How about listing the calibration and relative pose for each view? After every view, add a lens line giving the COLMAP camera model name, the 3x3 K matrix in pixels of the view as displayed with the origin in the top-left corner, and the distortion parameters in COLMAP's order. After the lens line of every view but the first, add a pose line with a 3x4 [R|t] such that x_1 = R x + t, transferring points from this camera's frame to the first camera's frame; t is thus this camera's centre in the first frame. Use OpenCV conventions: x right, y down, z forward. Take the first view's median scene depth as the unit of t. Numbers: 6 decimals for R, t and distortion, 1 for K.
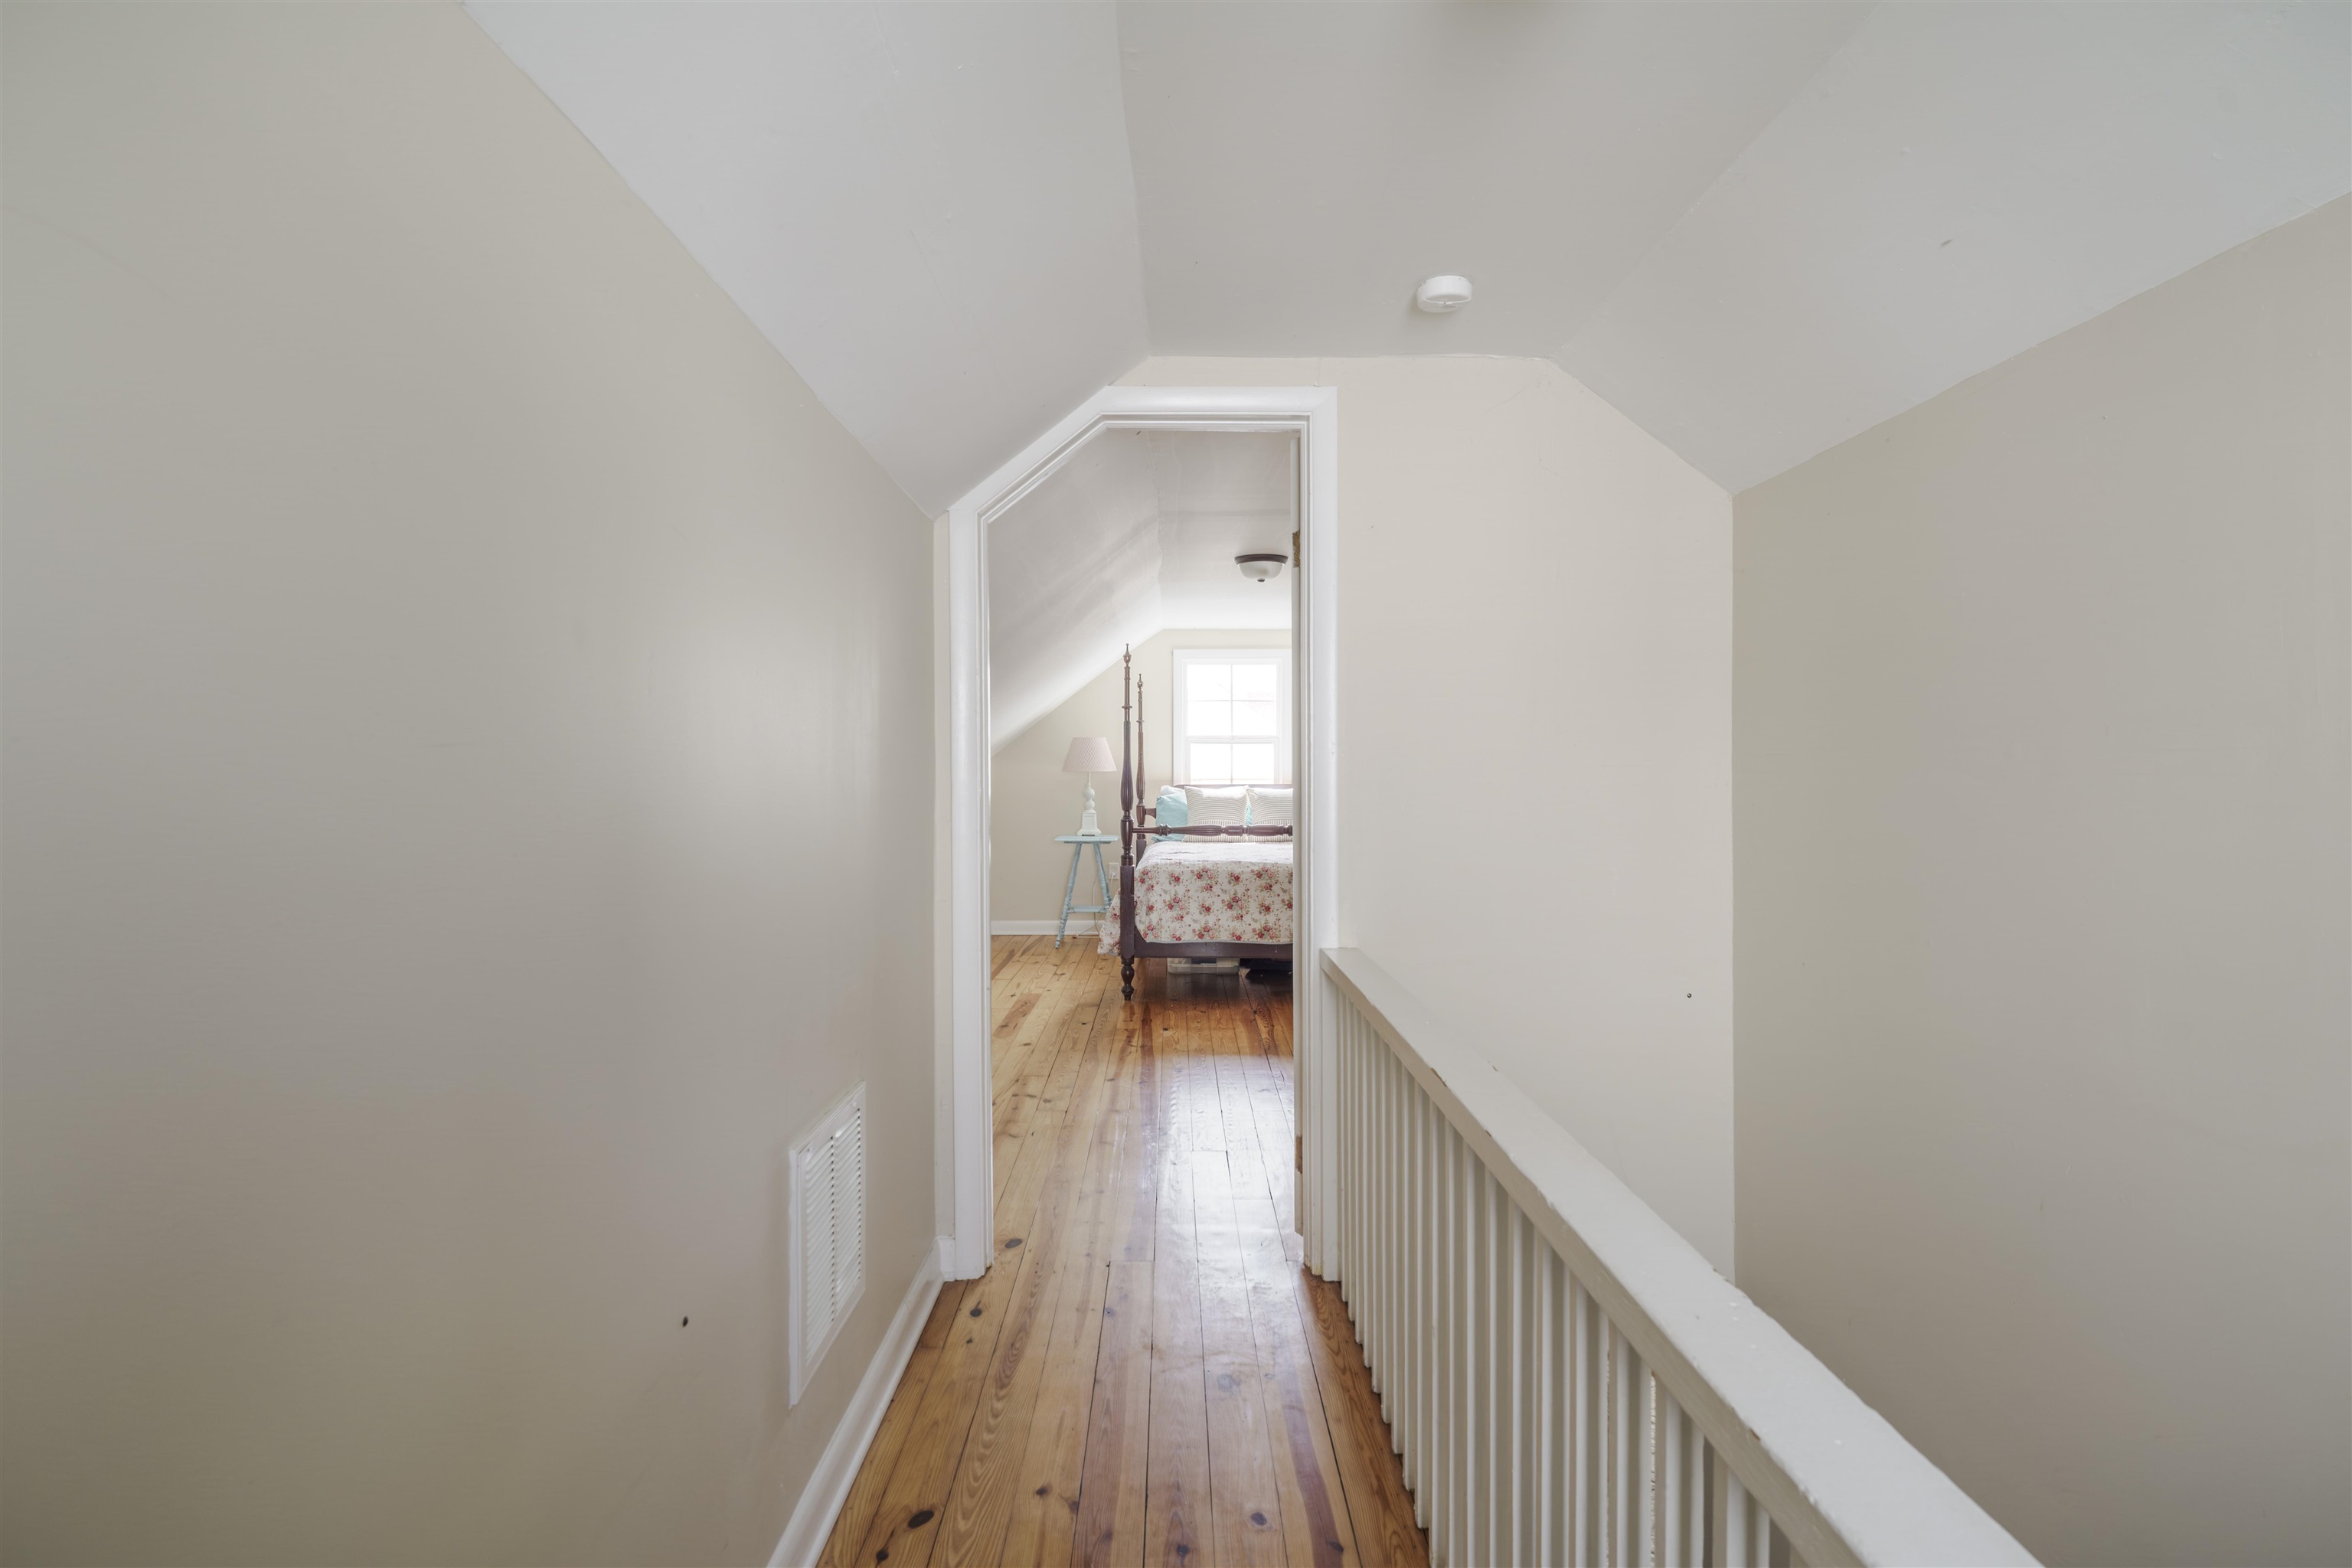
lens RADIAL K [[1166.7, 0, 1176.9], [0, 1166.7, 780.7], [0, 0, 1]] dist [0.004048, -0.004816]
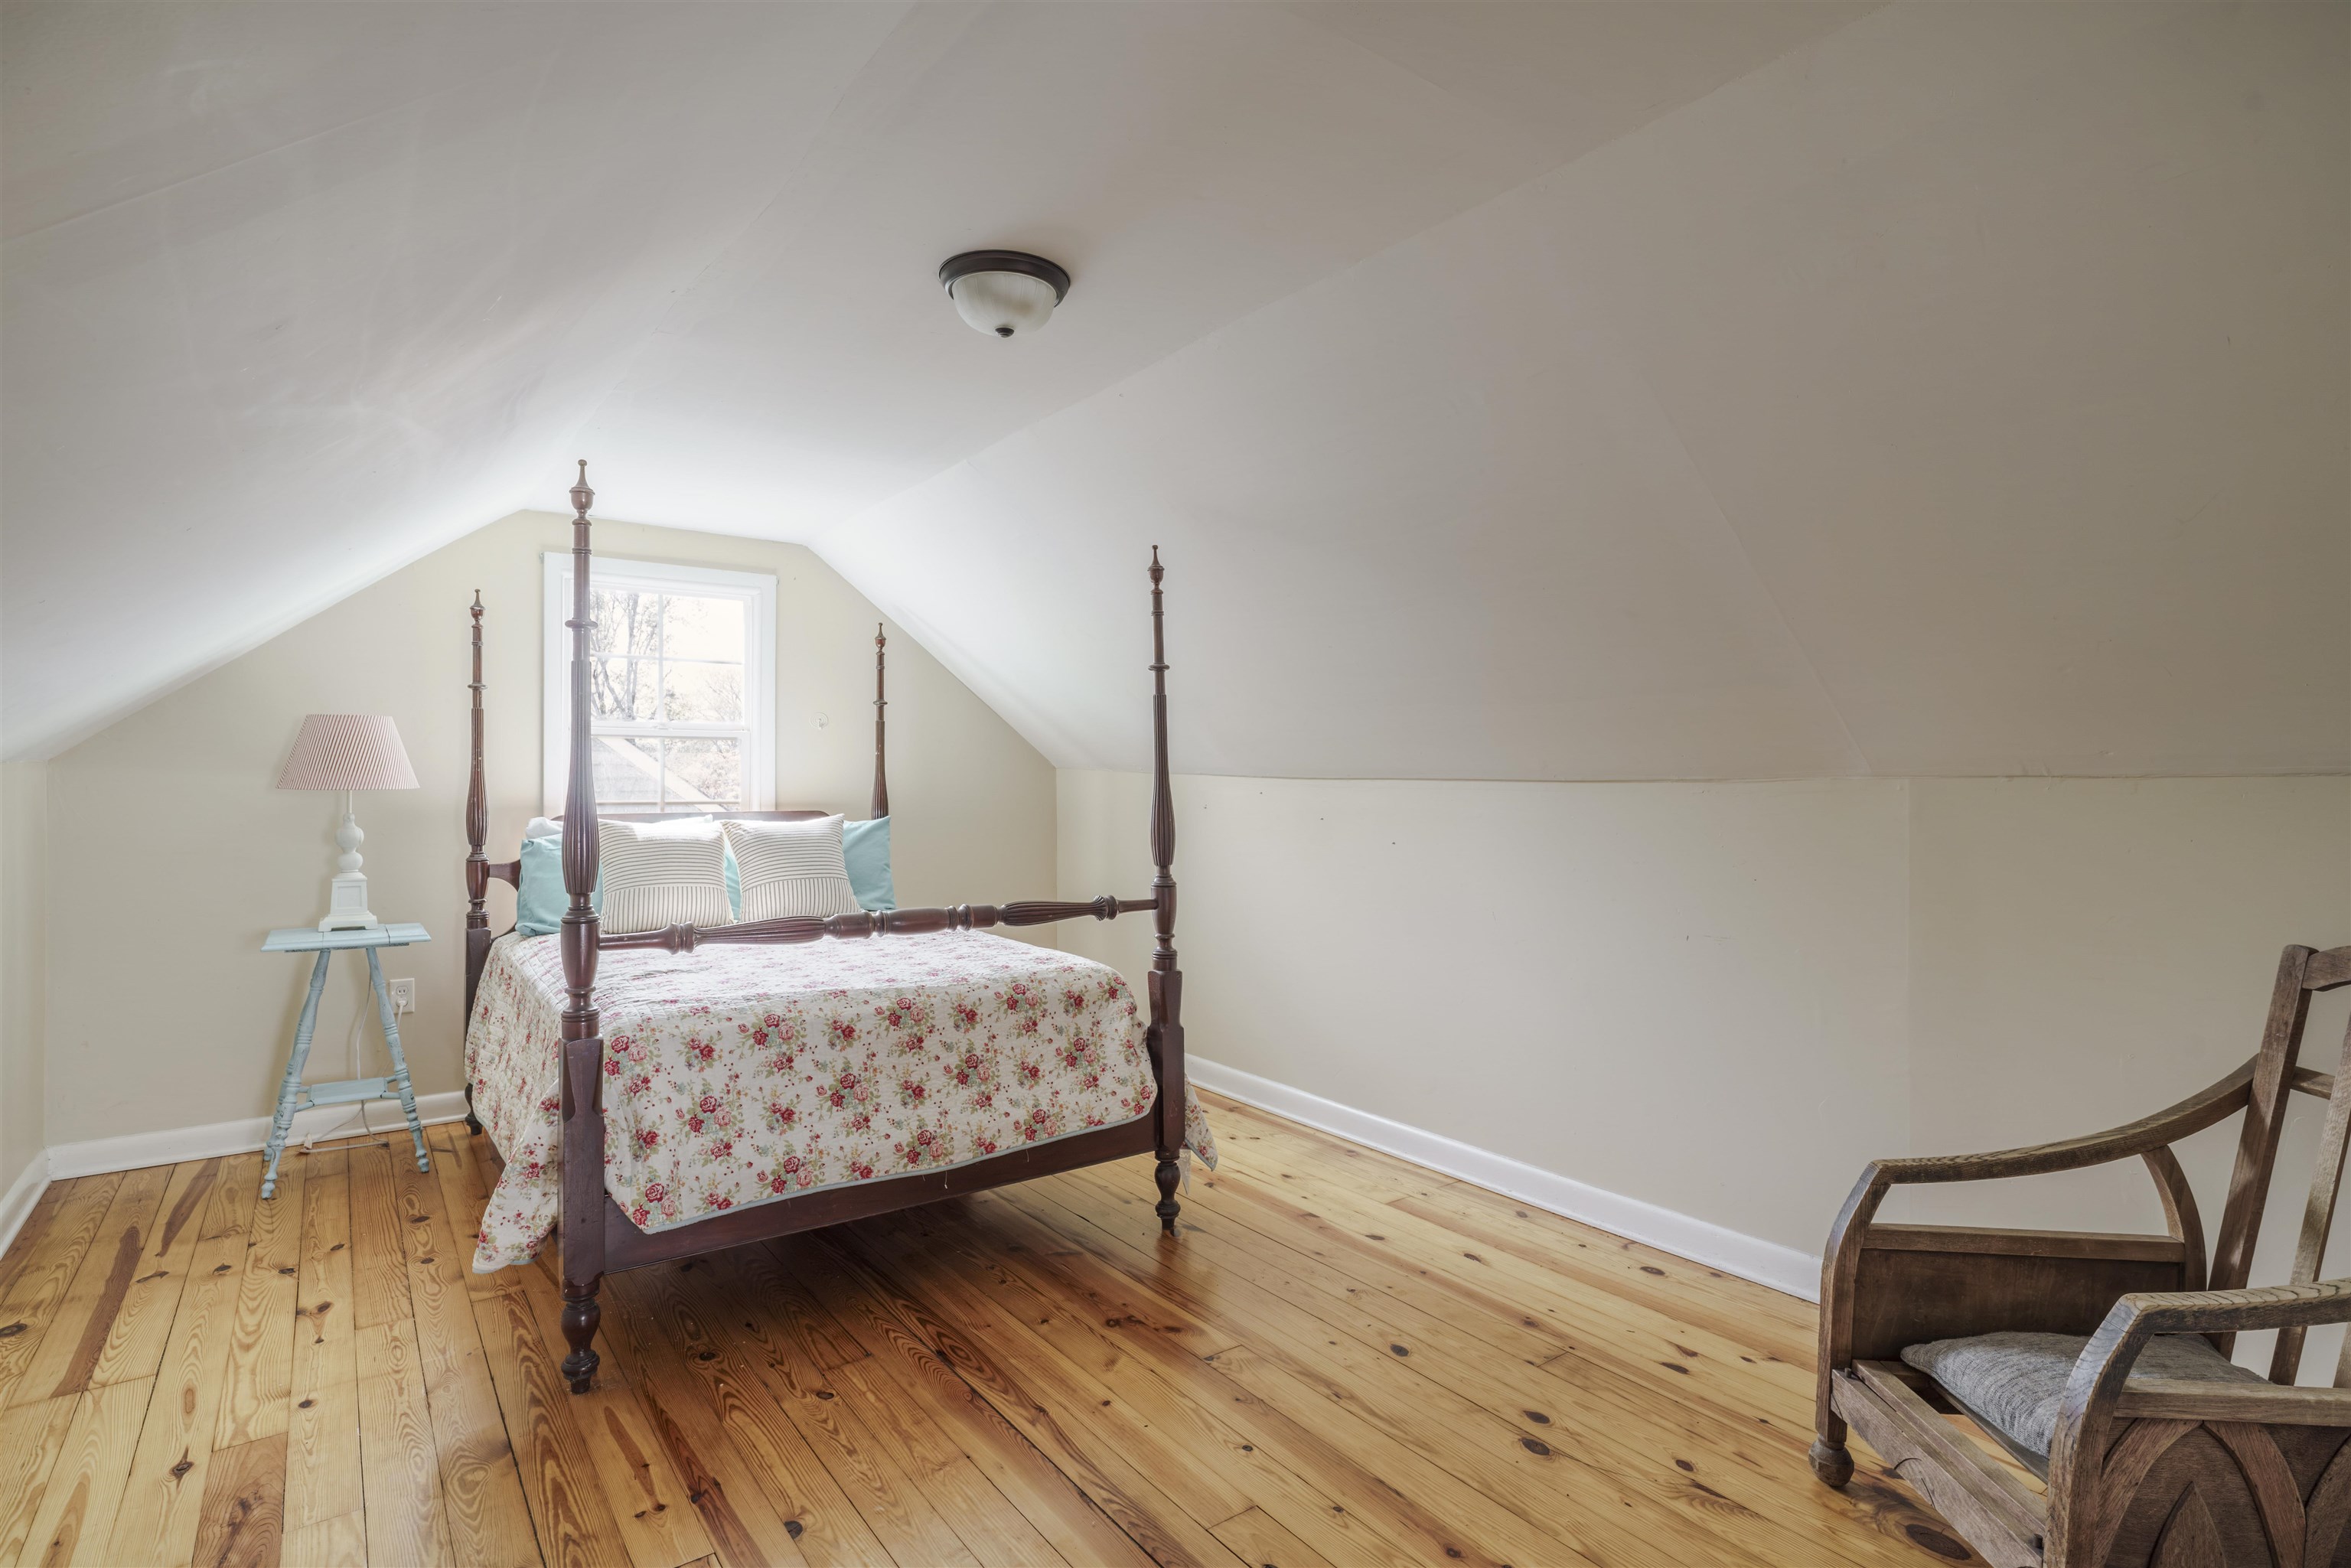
lens RADIAL K [[1166.2, 0, 1176.1], [0, 1166.2, 782.1], [0, 0, 1]] dist [0.004048, -0.004816]
pose [[0.807194, 0.005070, 0.590265, -0.109799], [0.003499, 0.999904, -0.013373, -0.004677], [-0.590276, 0.012860, 0.807099, 0.570789]]
